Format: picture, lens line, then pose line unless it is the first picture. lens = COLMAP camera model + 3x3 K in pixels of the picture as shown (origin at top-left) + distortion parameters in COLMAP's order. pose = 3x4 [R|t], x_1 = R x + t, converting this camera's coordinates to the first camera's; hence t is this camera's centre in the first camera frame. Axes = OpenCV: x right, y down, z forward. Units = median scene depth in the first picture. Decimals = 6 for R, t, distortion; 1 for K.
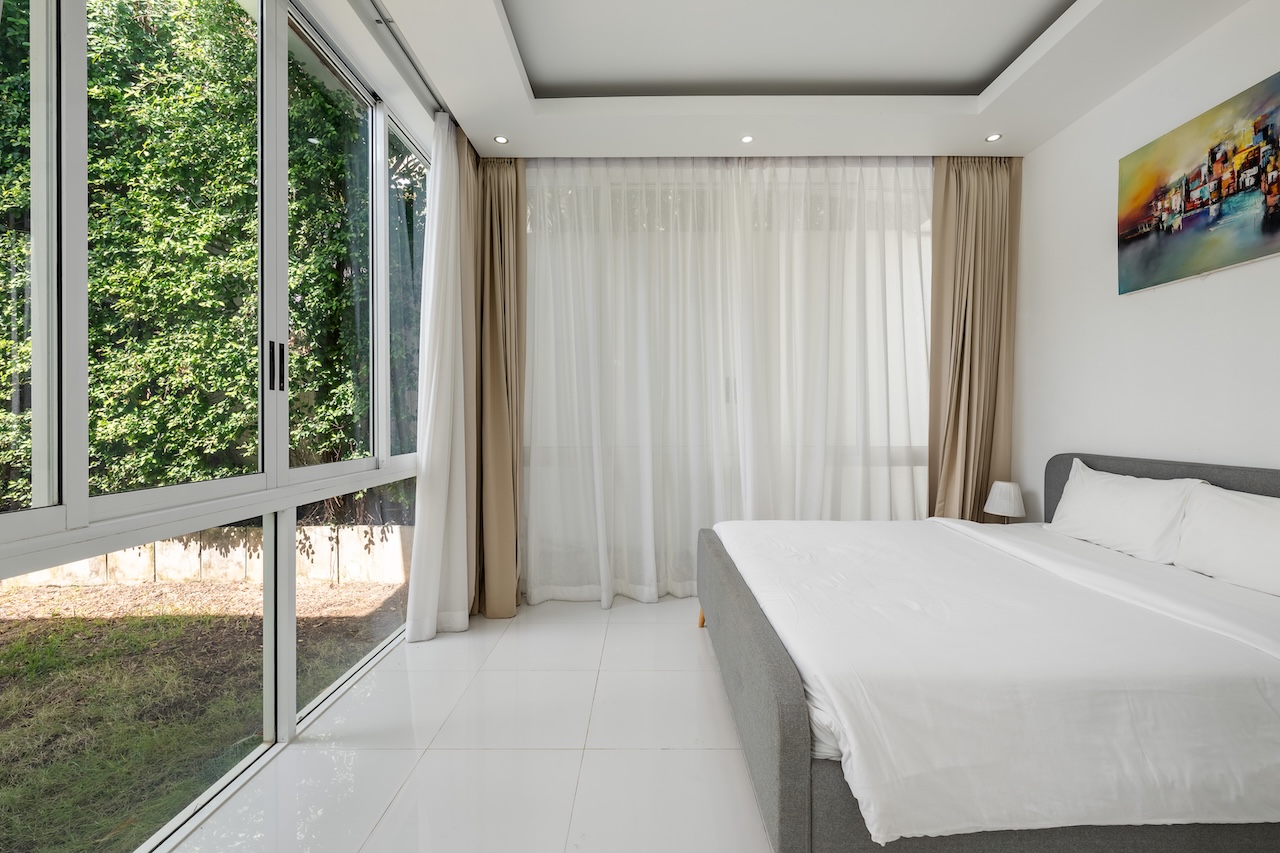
lens RADIAL K [[508.3, 0, 643.7], [0, 508.3, 417.7], [0, 0, 1]] dist [-0.001098, -0.000031]
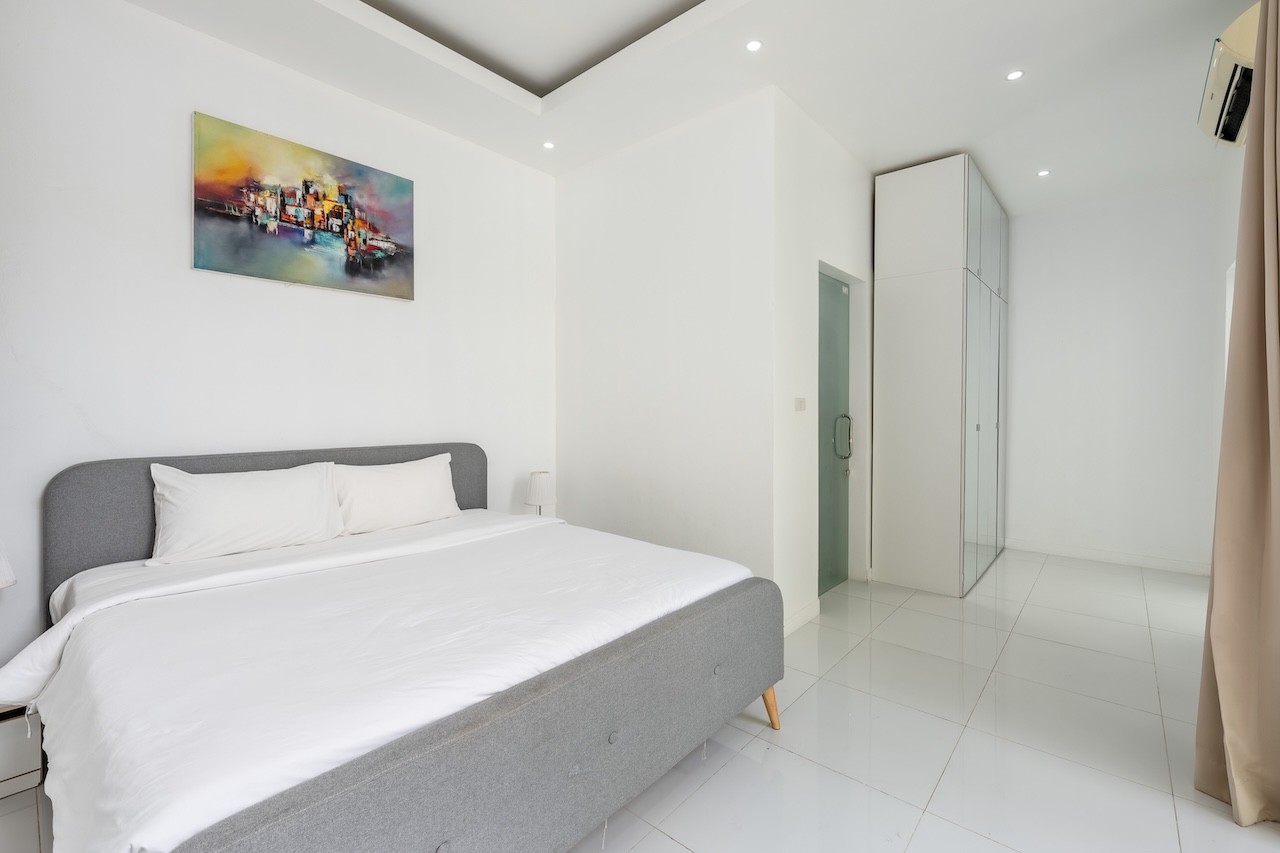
lens RADIAL K [[548.6, 0, 631.4], [0, 548.6, 421.8], [0, 0, 1]] dist [-0.000263, -0.000051]
pose [[-0.746667, -0.001845, 0.665196, -0.279415], [0.009973, 0.999853, 0.013968, 0.016228], [-0.665123, 0.017063, -0.746538, 1.425731]]
